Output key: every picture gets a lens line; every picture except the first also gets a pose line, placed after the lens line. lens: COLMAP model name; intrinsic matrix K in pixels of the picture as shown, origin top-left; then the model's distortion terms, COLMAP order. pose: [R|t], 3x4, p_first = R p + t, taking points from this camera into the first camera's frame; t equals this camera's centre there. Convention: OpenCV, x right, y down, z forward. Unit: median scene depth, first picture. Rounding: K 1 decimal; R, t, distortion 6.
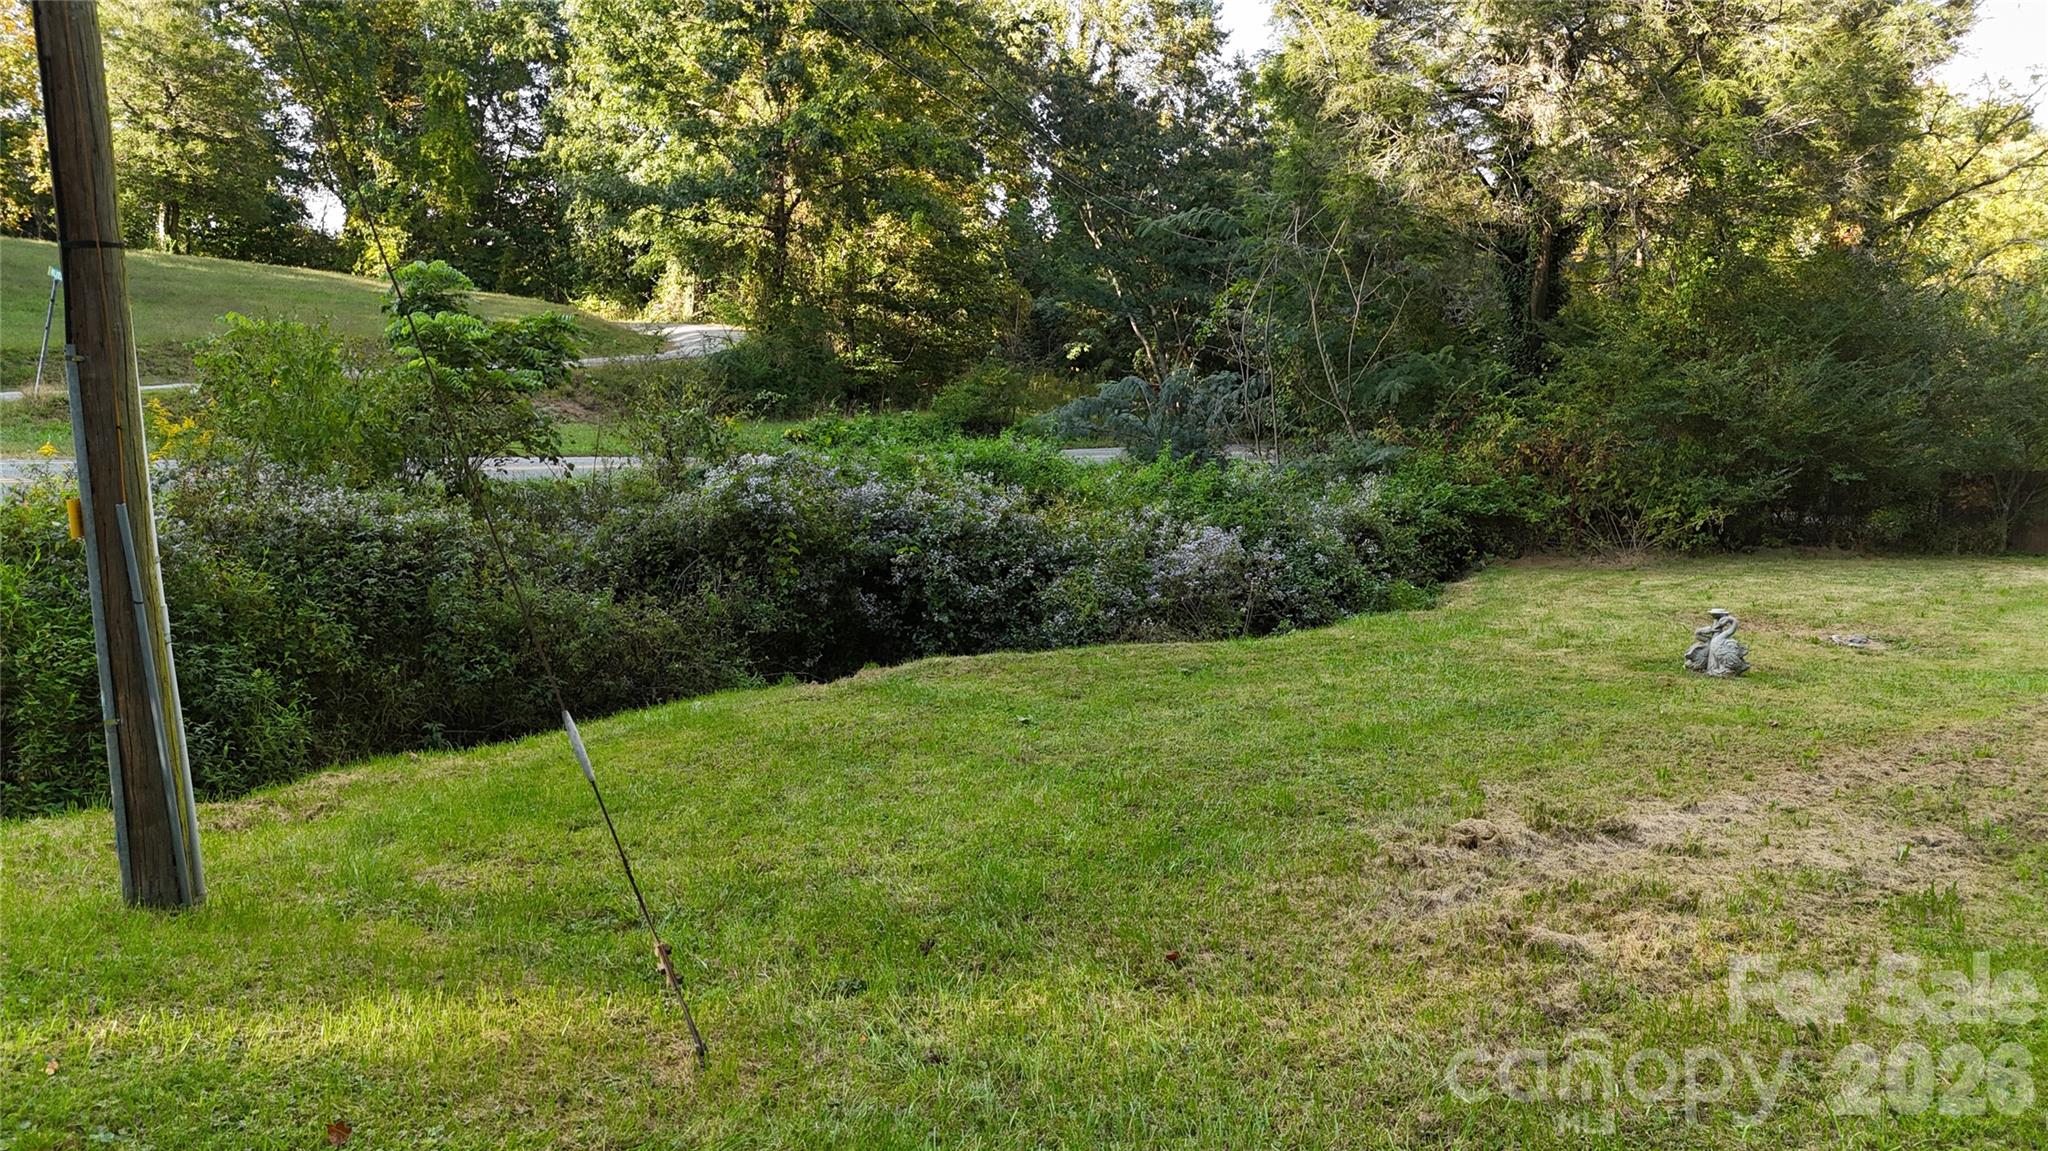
lens RADIAL K [[1544.2, 0, 1055.4], [0, 1544.2, 580.3], [0, 0, 1]] dist [0.103428, -0.106279]
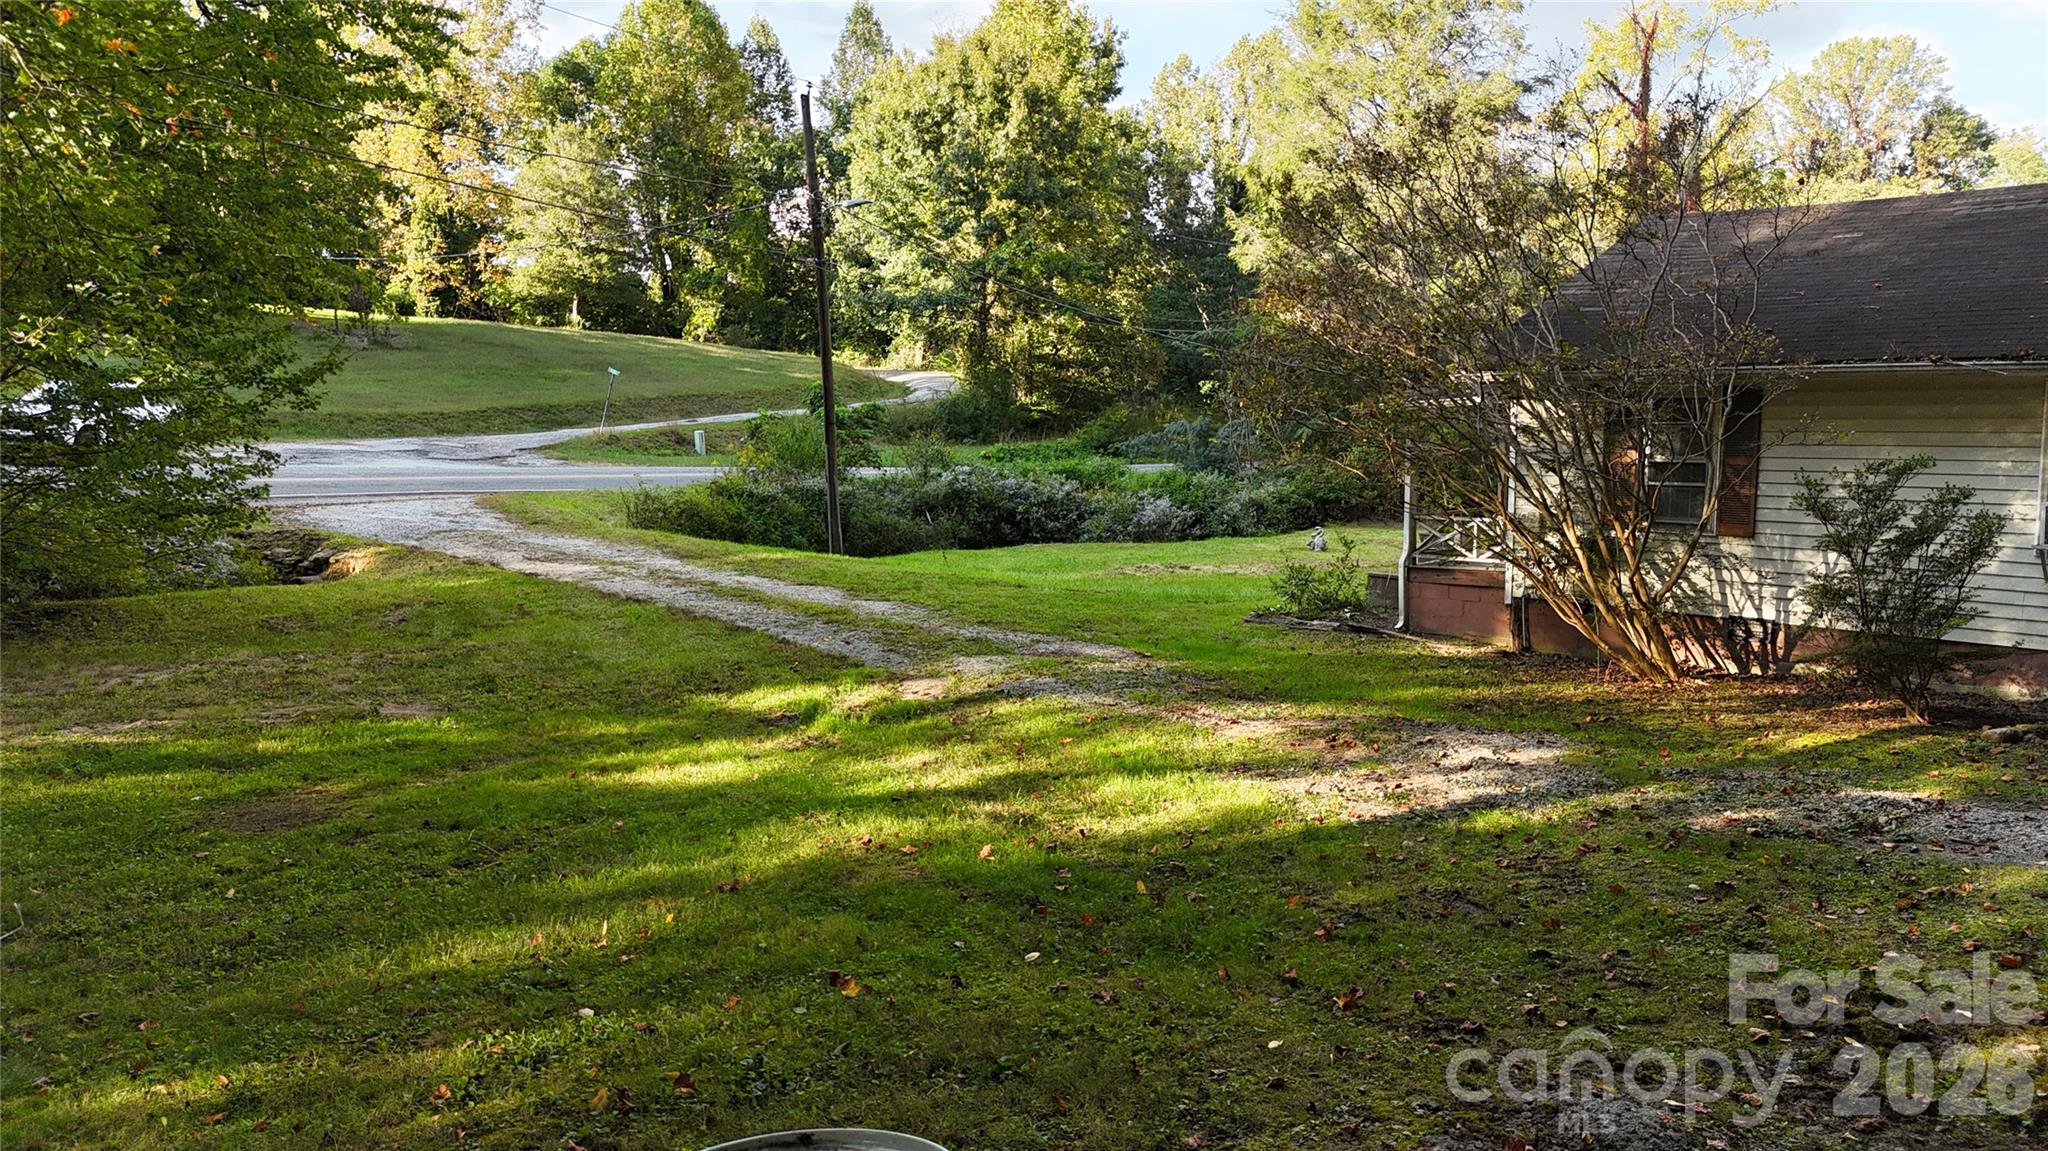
lens RADIAL K [[1513.7, 0, 1021.7], [0, 1513.7, 569.0], [0, 0, 1]] dist [0.104254, -0.100401]
pose [[0.988191, 0.016748, -0.152307, 0.098315], [-0.018997, 0.999731, -0.013321, 0.041058], [0.152043, 0.016057, 0.988243, -0.496466]]
